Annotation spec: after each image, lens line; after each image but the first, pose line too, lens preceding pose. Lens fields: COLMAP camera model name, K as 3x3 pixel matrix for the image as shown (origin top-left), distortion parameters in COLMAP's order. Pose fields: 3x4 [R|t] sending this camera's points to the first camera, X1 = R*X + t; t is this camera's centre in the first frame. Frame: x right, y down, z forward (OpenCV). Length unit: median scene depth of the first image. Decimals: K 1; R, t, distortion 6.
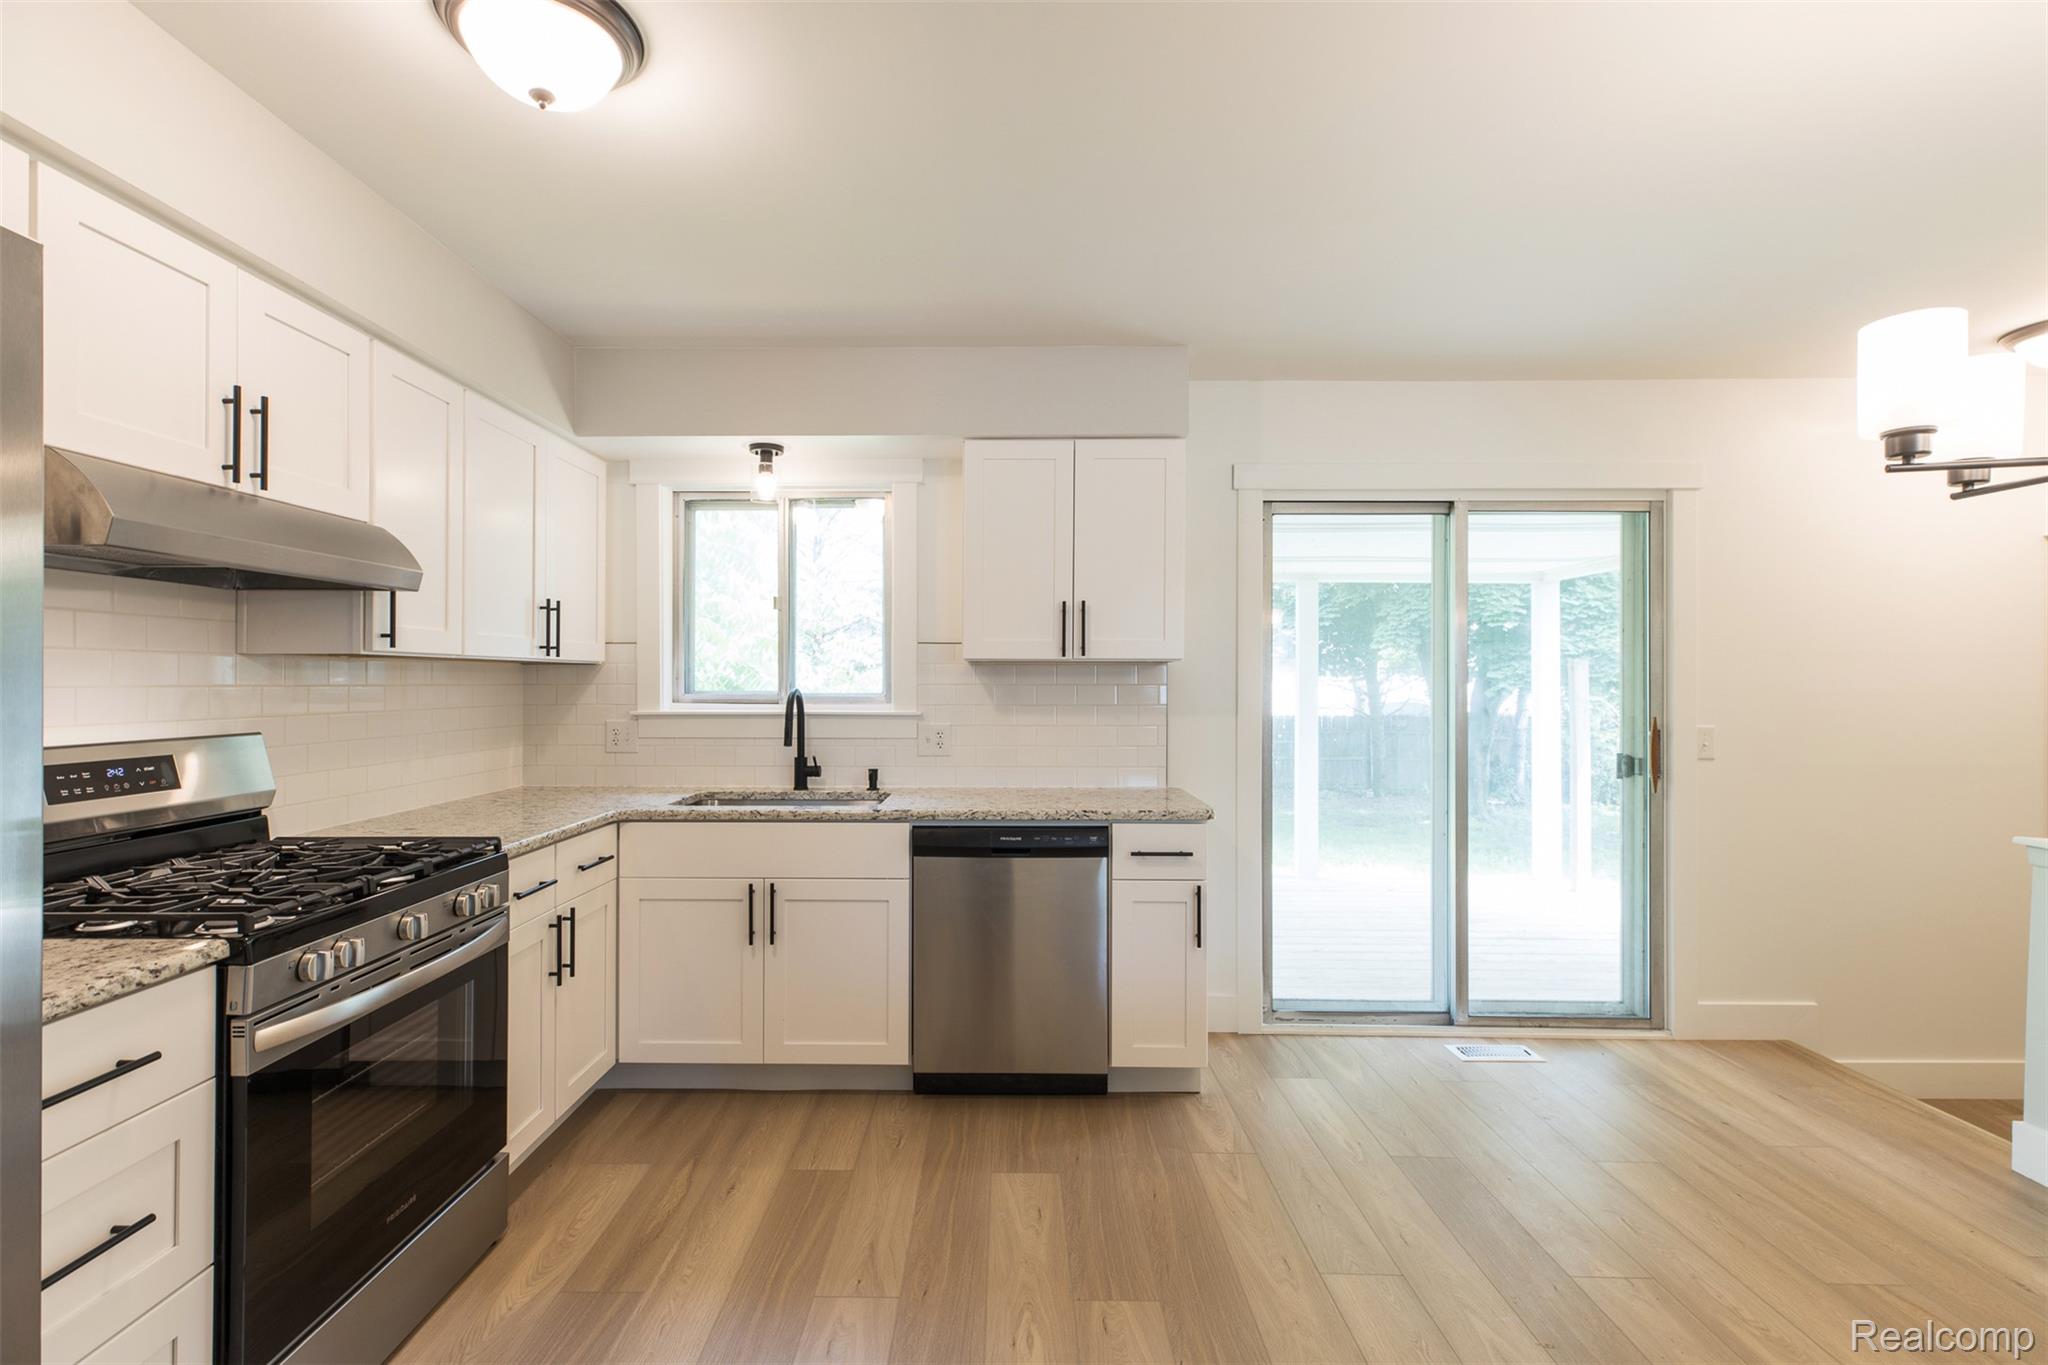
lens RADIAL K [[920.5, 0, 1023.6], [0, 920.5, 683.3], [0, 0, 1]] dist [0.004062, -0.000809]
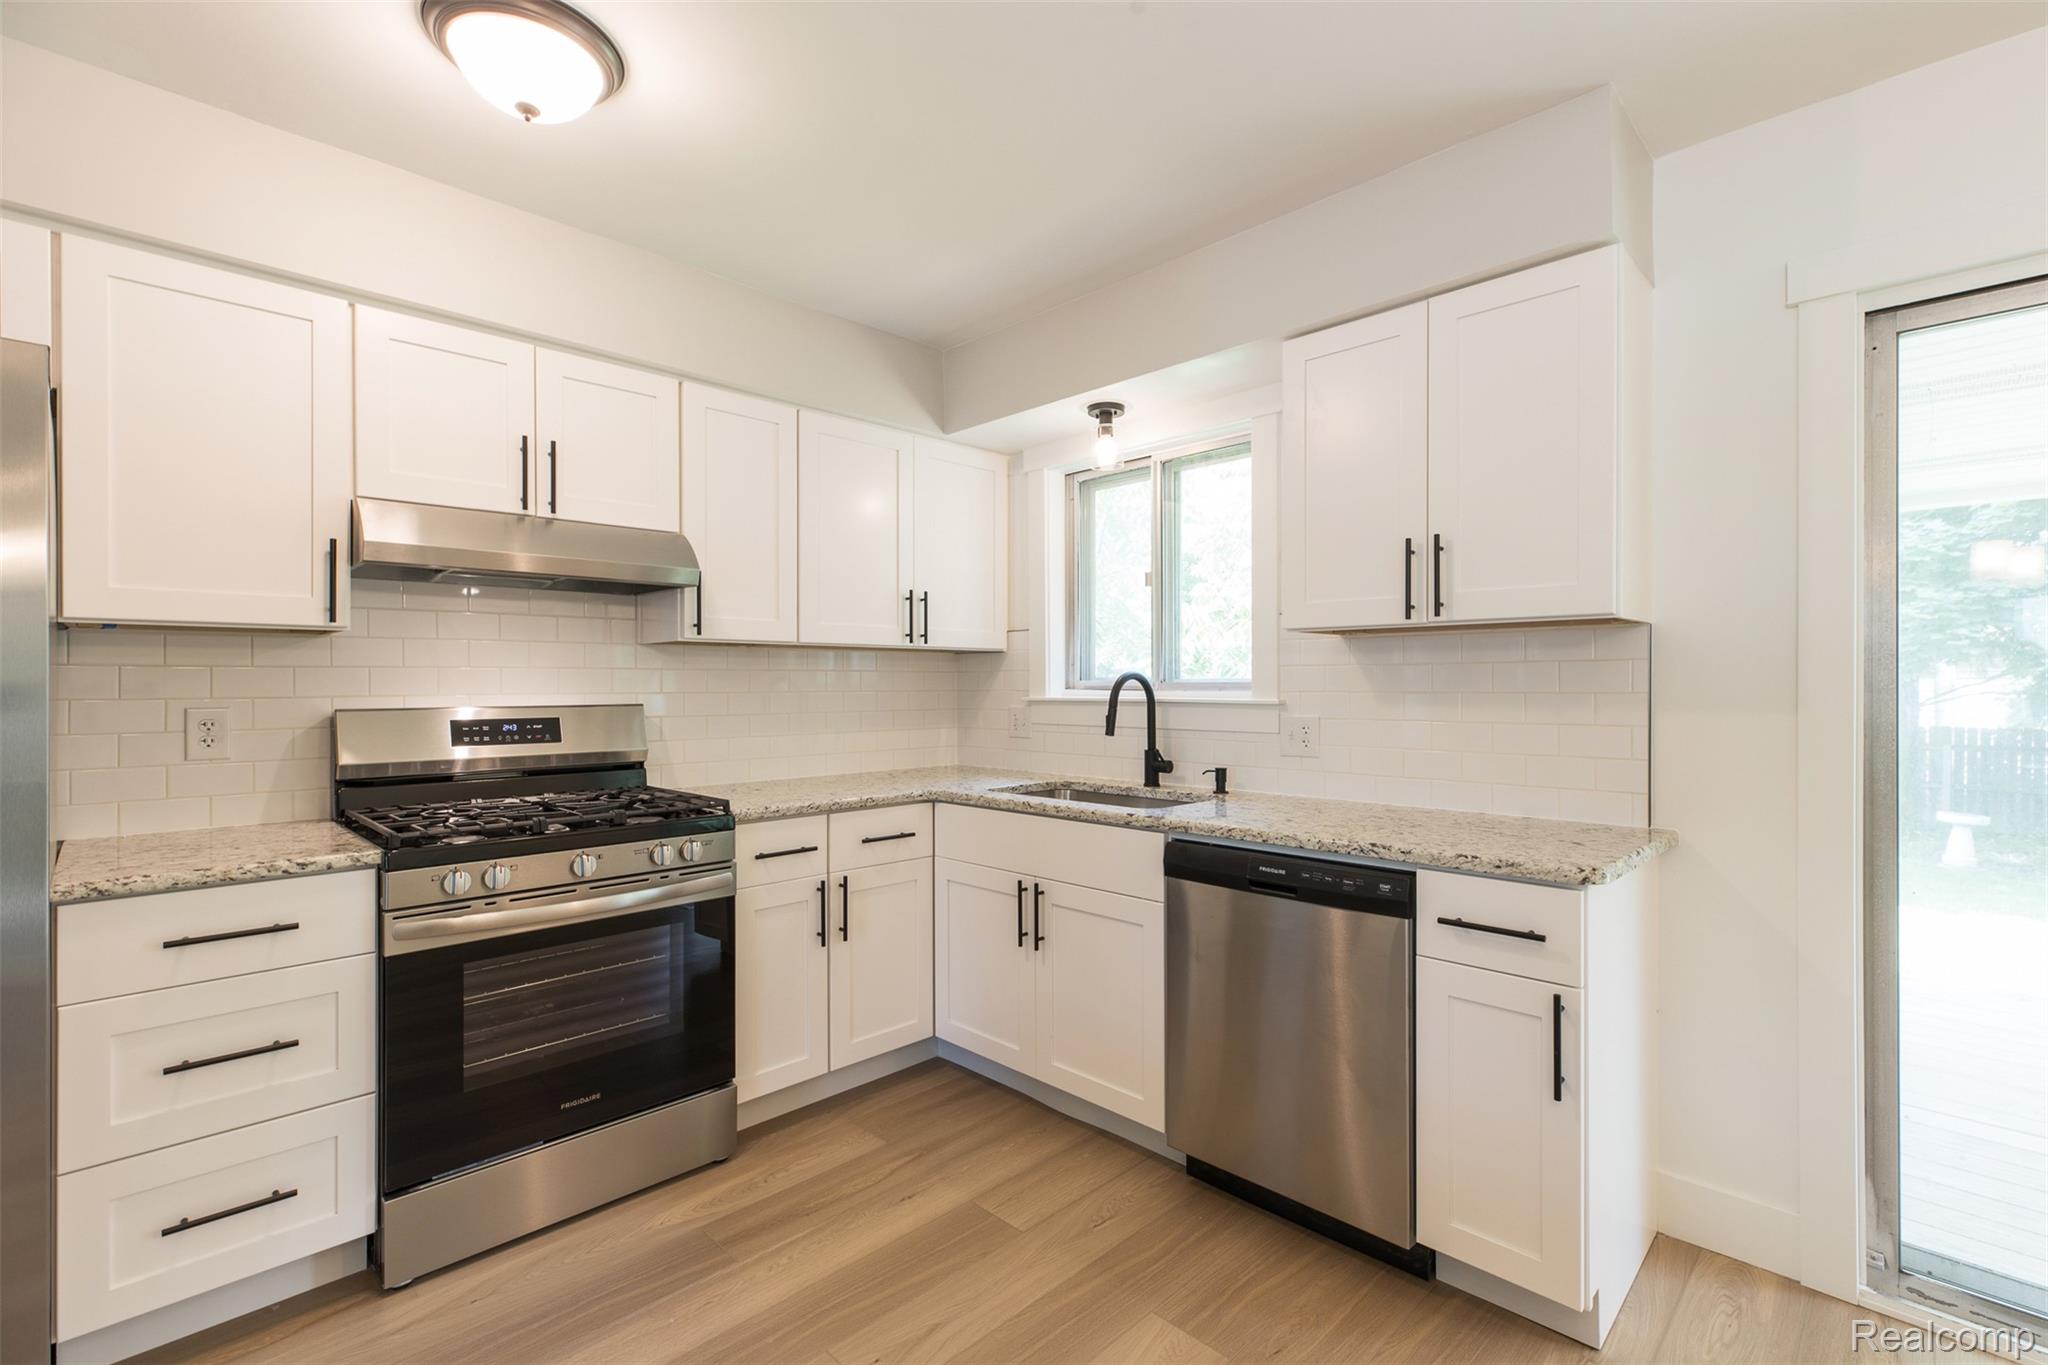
lens RADIAL K [[920.5, 0, 1022.4], [0, 920.5, 684.0], [0, 0, 1]] dist [0.004062, -0.000809]
pose [[0.718277, -0.002295, -0.695753, 0.352566], [0.003136, 0.999995, -0.000061, 0.020542], [0.695750, -0.002138, 0.718281, 0.339311]]
